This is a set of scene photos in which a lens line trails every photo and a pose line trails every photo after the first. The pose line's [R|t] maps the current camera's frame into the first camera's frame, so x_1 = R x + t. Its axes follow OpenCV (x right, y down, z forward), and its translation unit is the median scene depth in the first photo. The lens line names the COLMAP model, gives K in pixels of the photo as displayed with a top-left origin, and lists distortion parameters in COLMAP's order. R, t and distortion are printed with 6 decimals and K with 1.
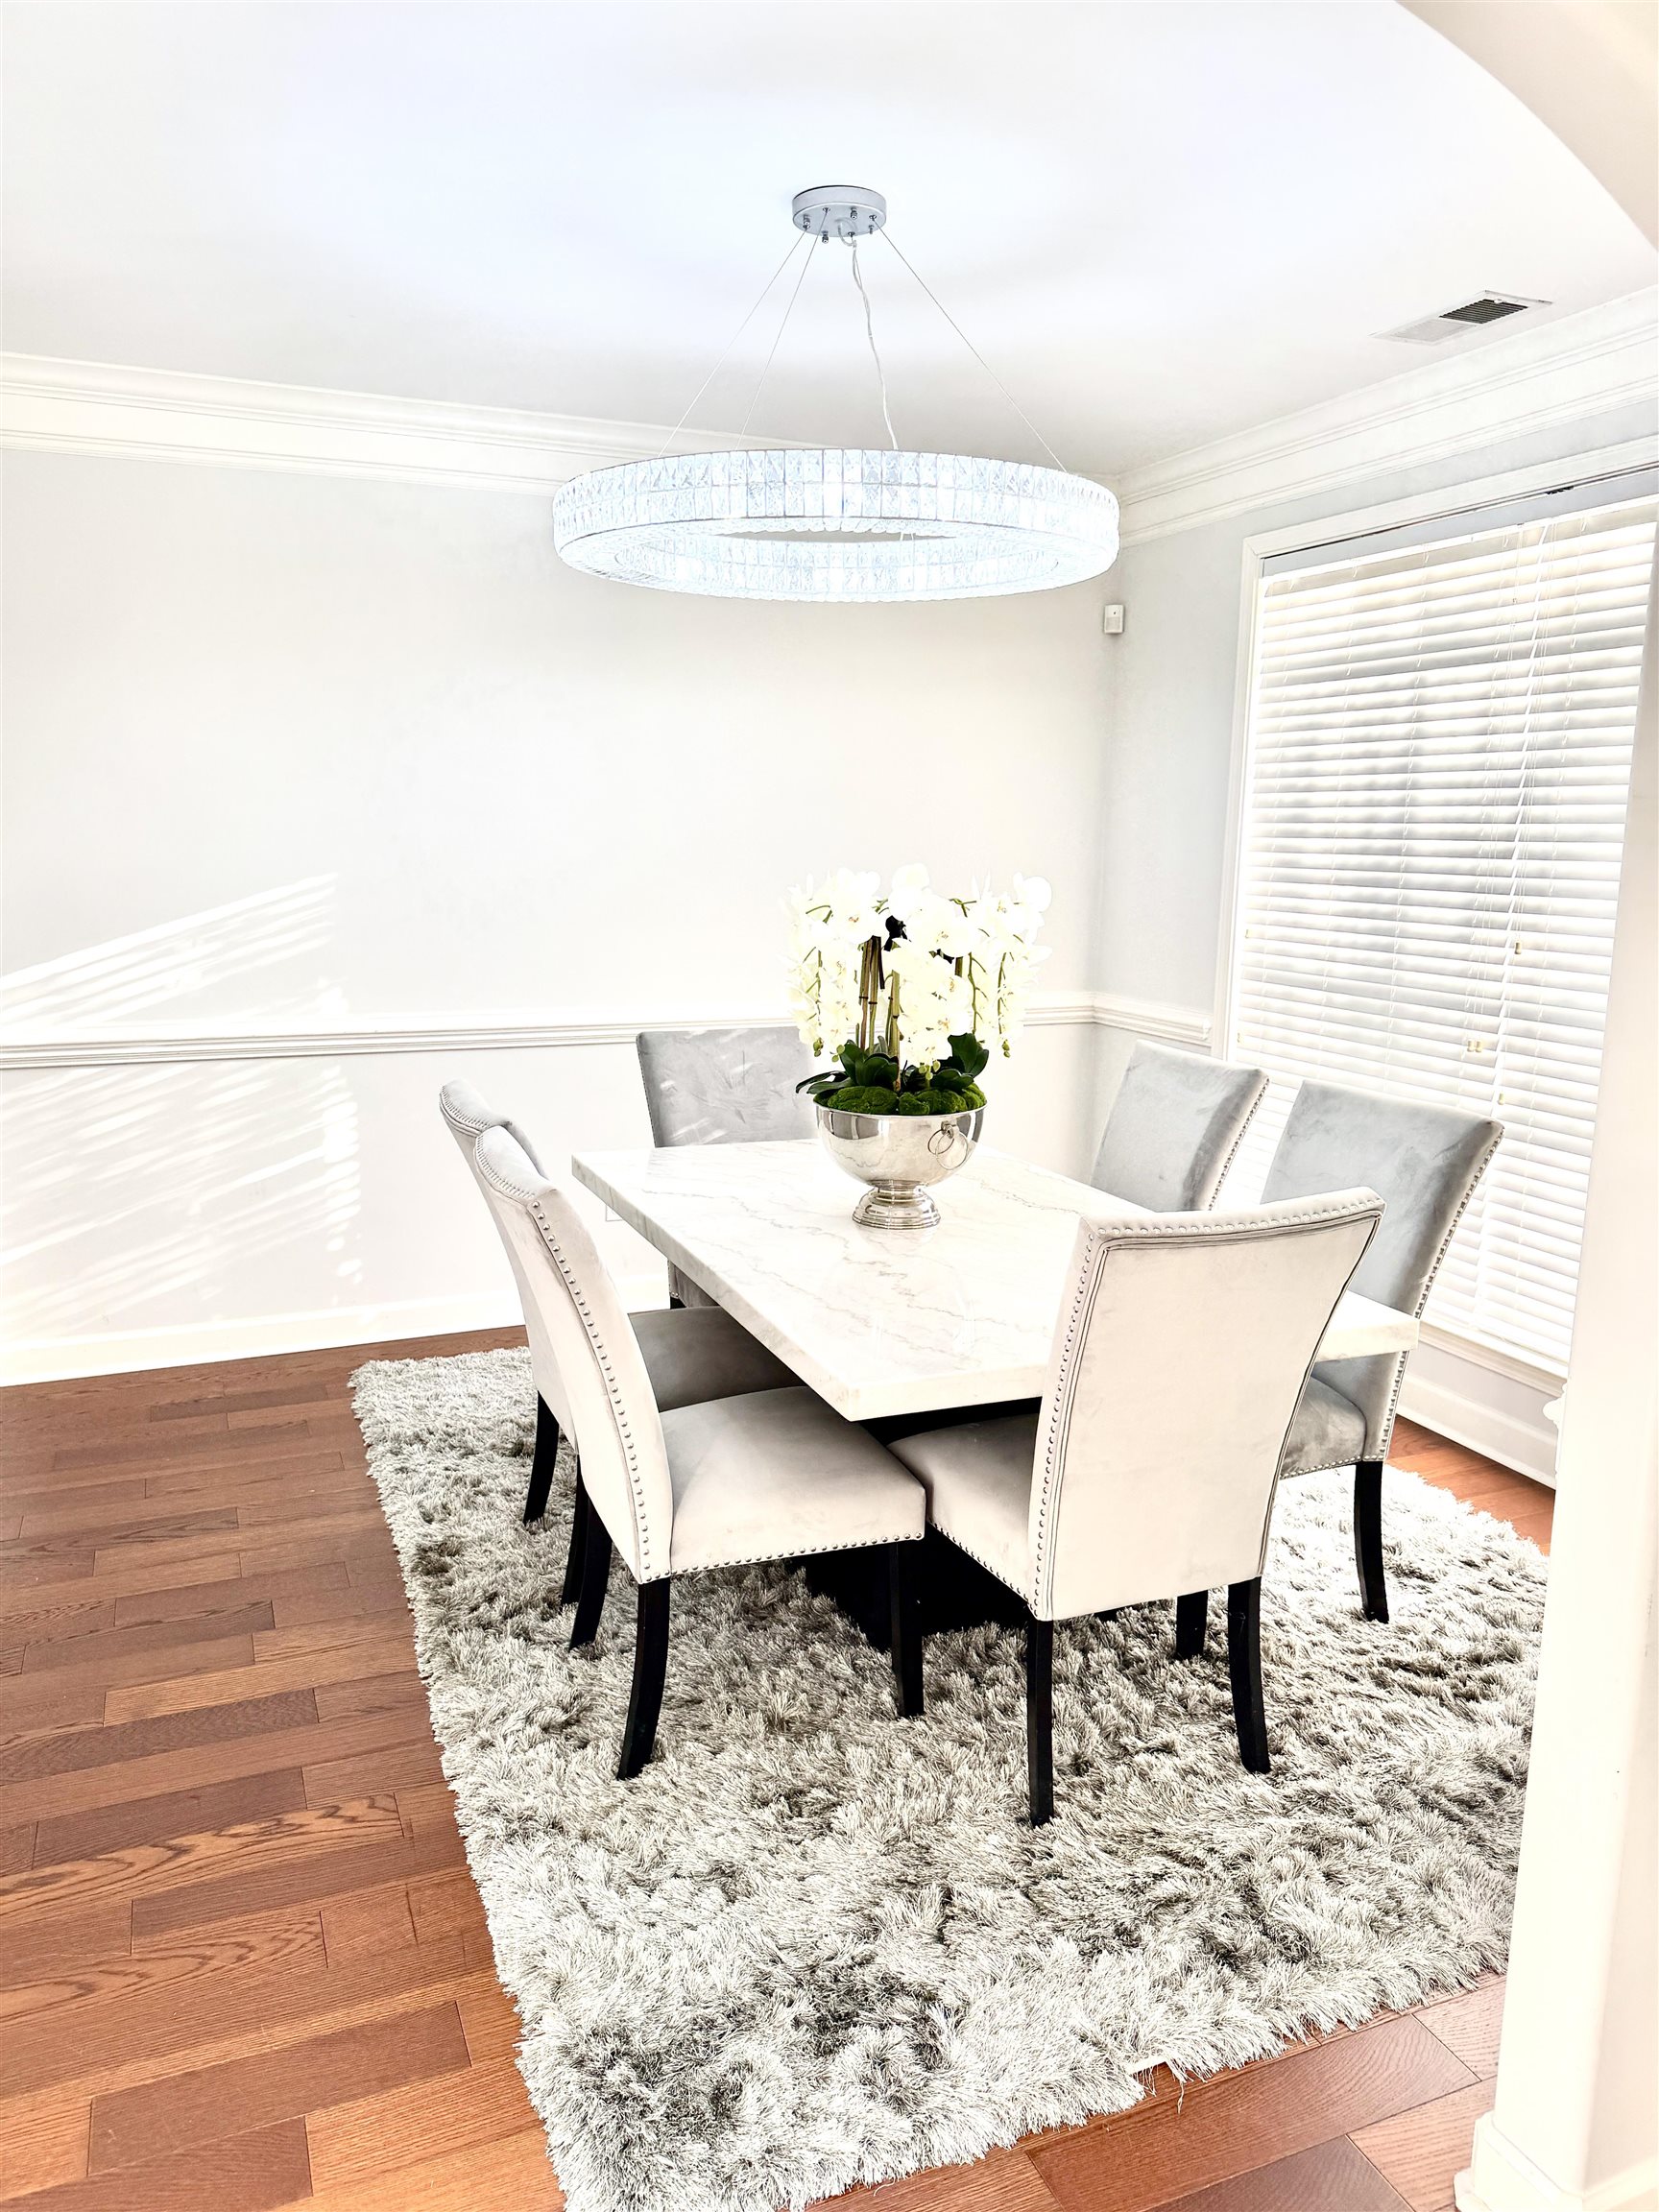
lens RADIAL K [[1531.5, 0, 827.3], [0, 1531.5, 1113.5], [0, 0, 1]] dist [0.117907, -0.195216]
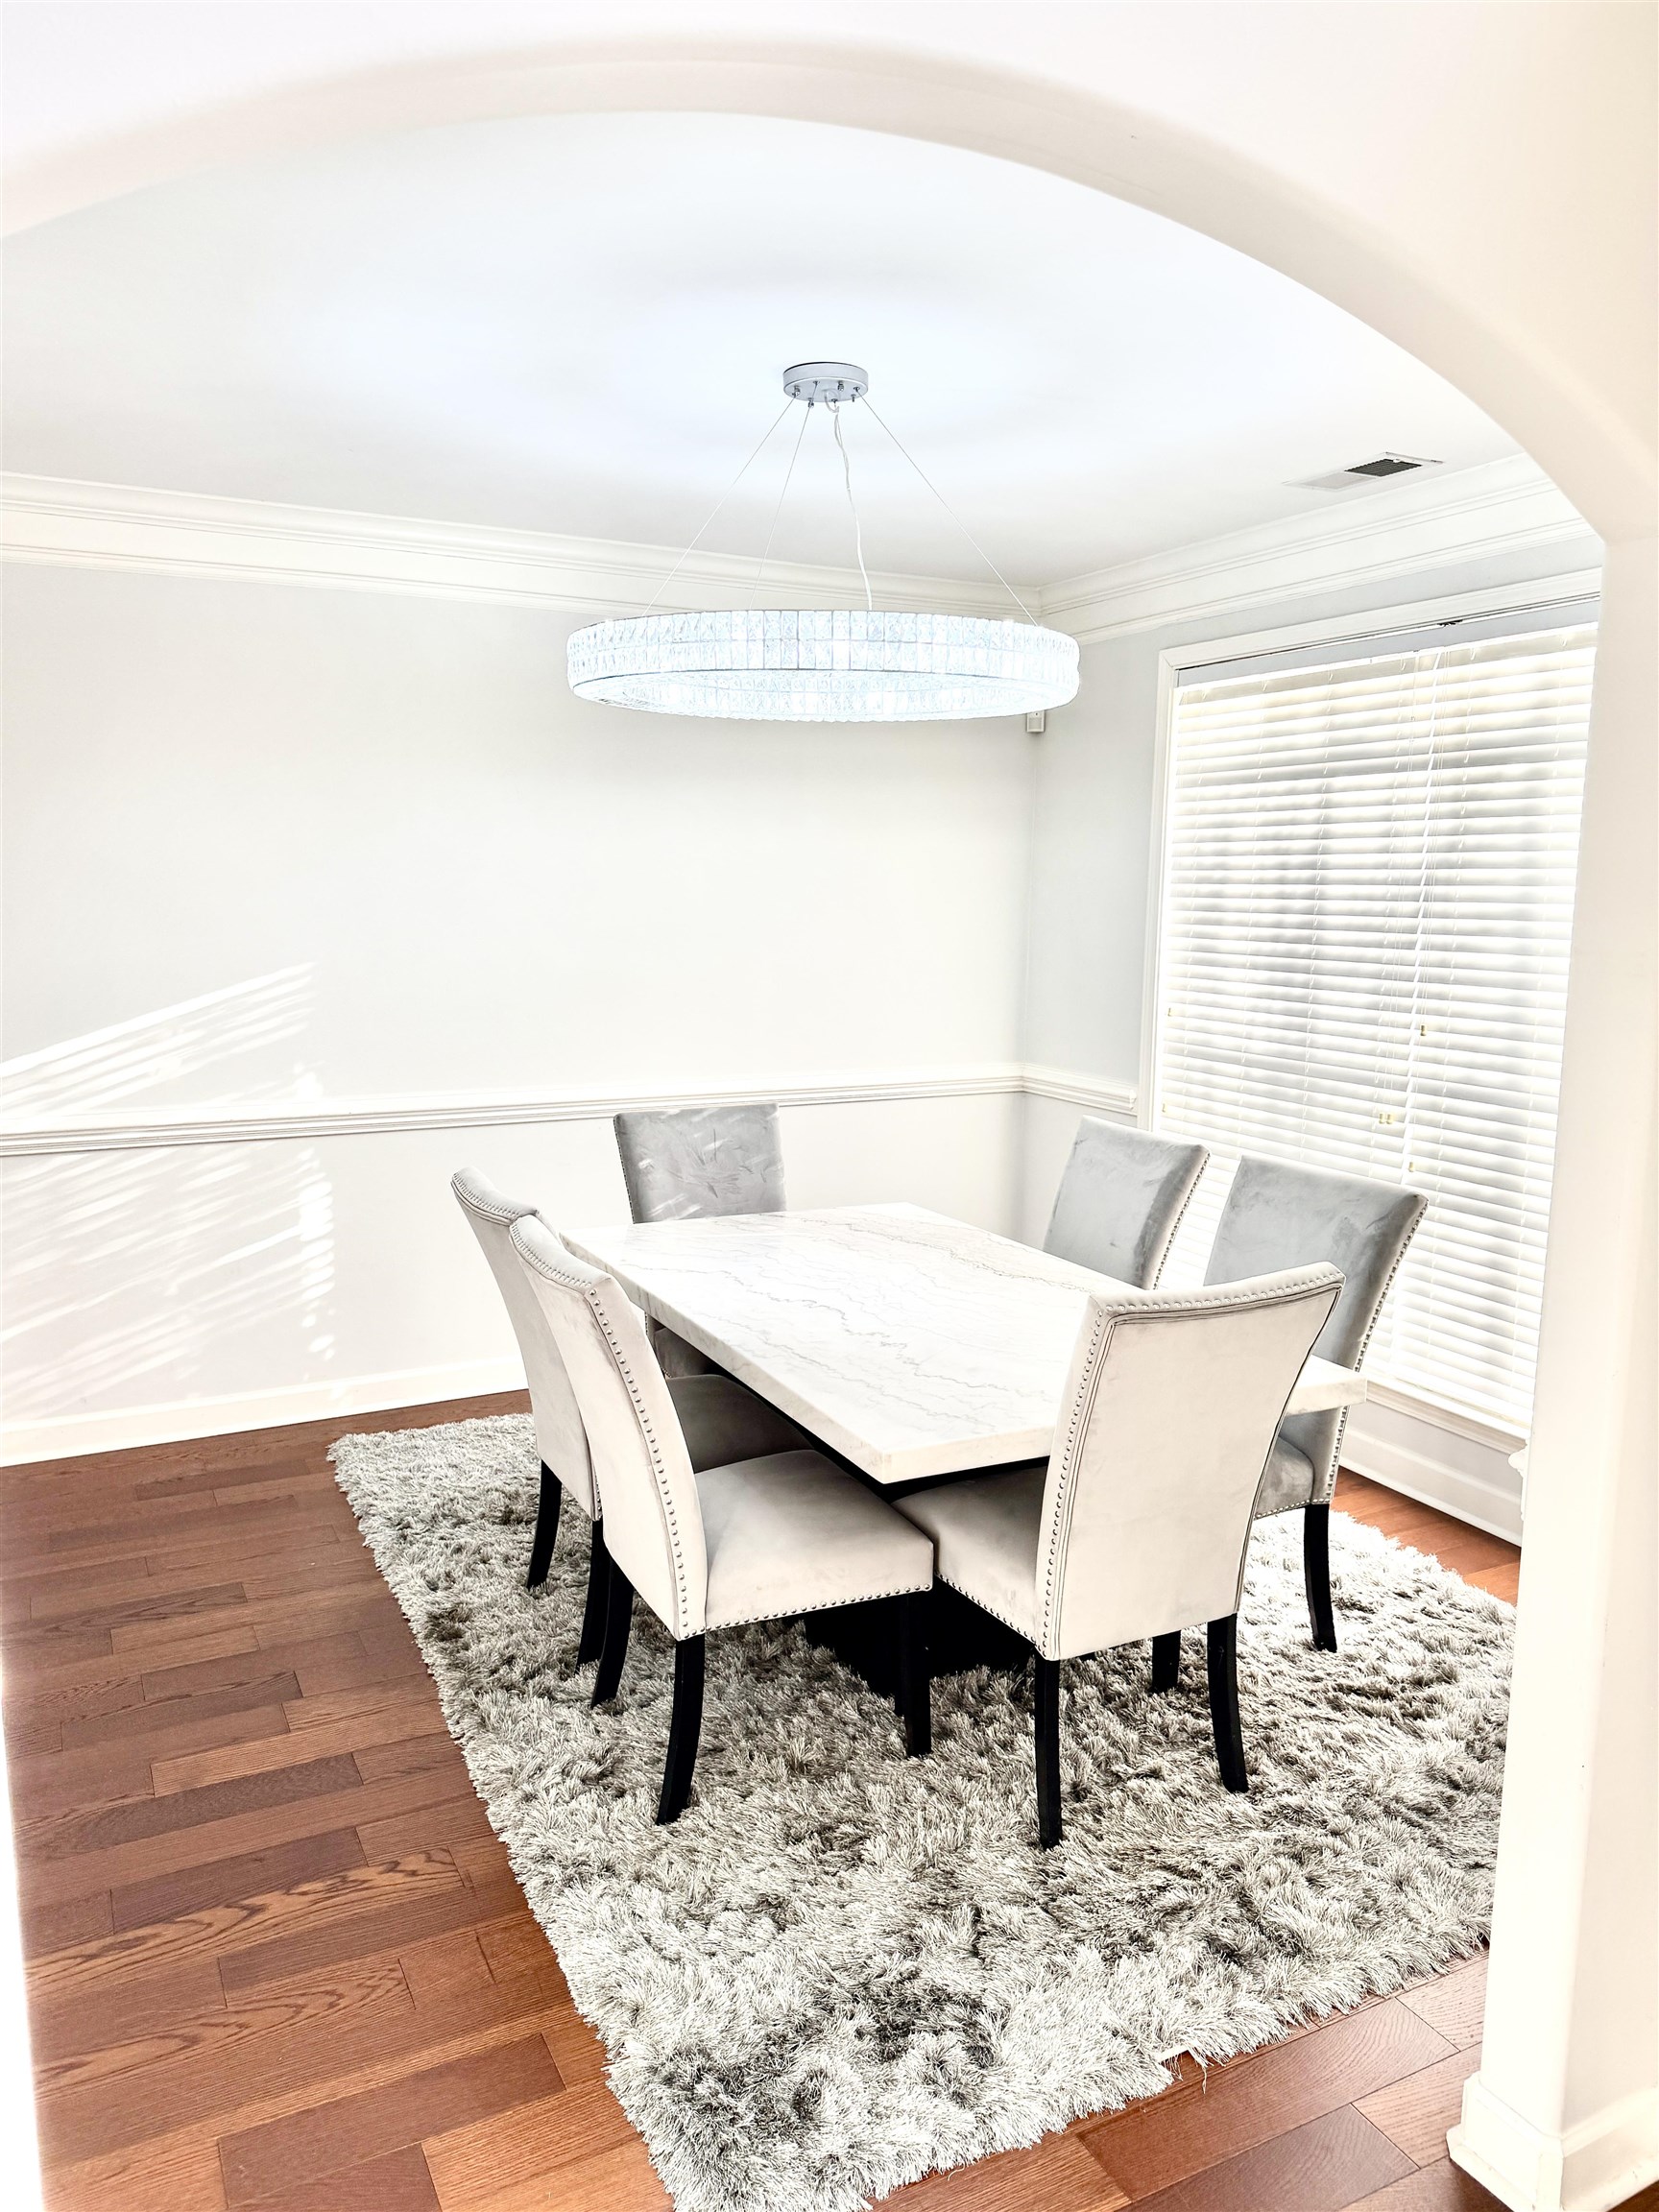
lens RADIAL K [[1528.6, 0, 818.8], [0, 1528.6, 1117.5], [0, 0, 1]] dist [0.113032, -0.188350]
pose [[0.997308, -0.012940, 0.072176, -0.087864], [0.015101, 0.999451, -0.029474, -0.025673], [-0.071755, 0.030484, 0.996956, -0.087099]]
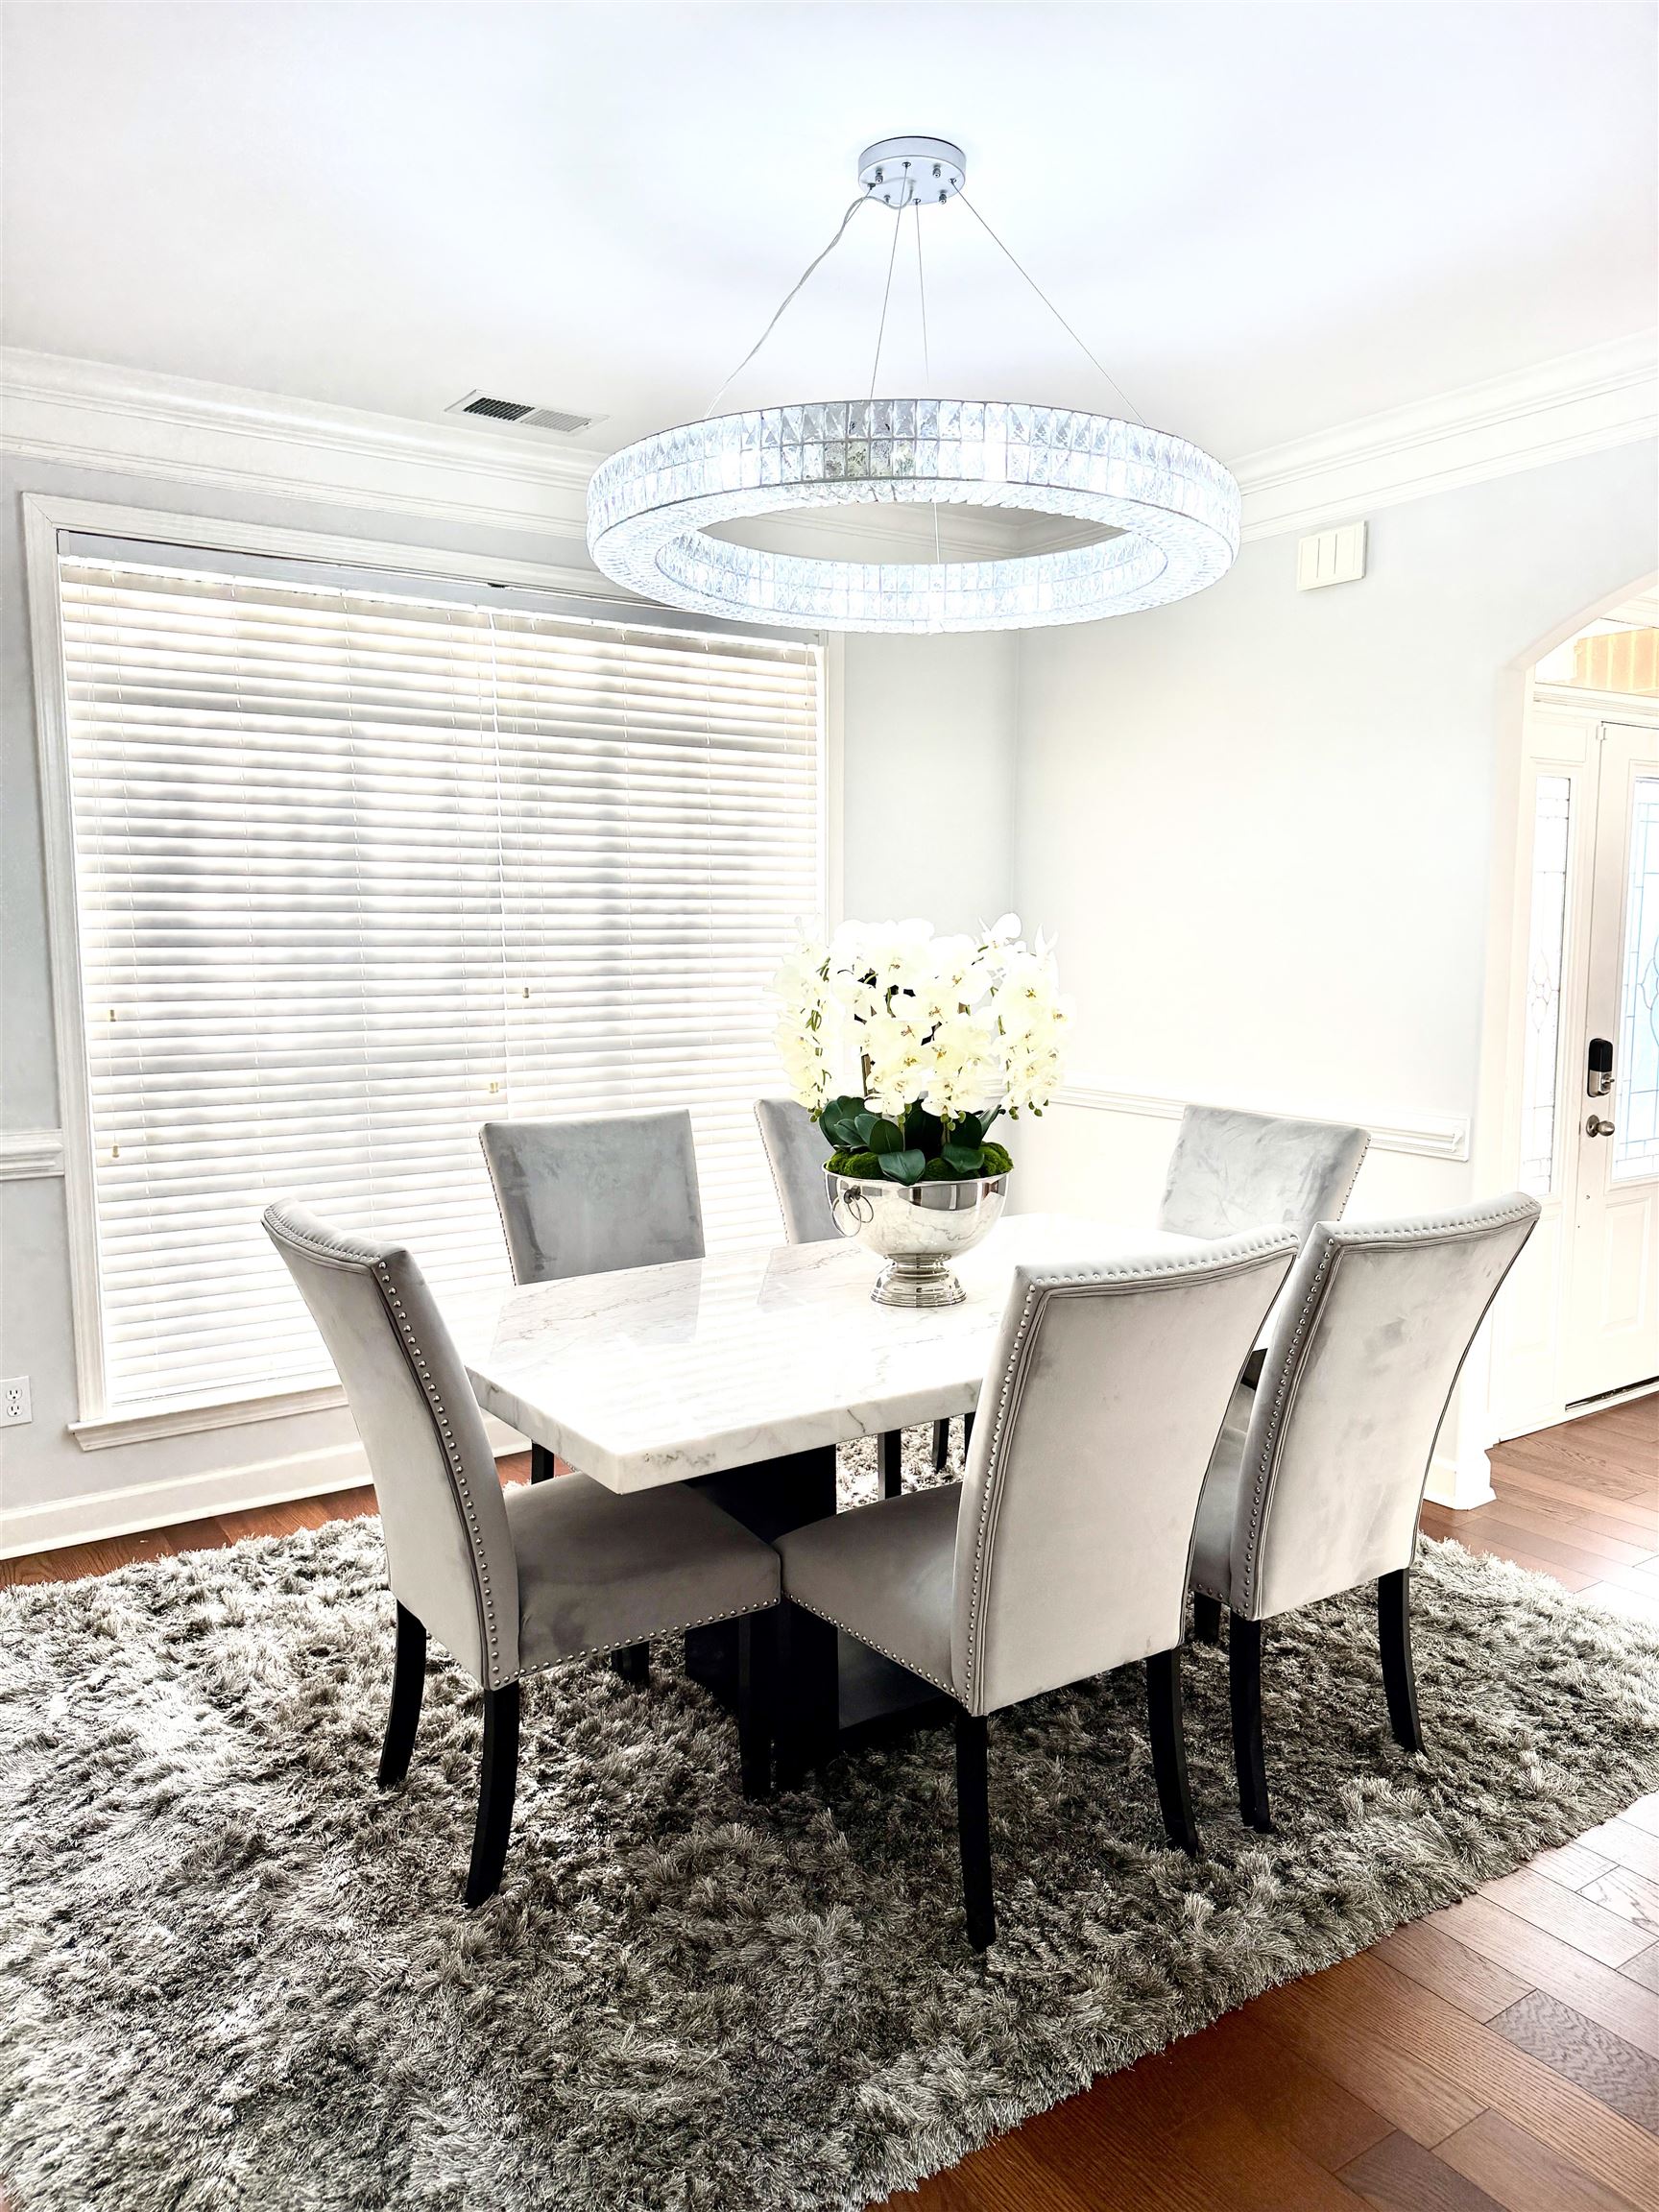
lens RADIAL K [[1531.5, 0, 827.3], [0, 1531.5, 1113.5], [0, 0, 1]] dist [0.117907, -0.195216]
pose [[-0.181580, -0.132805, 0.974367, -0.950401], [0.178910, 0.969841, 0.165529, -0.231132], [-0.966964, 0.204381, -0.152343, 1.356092]]
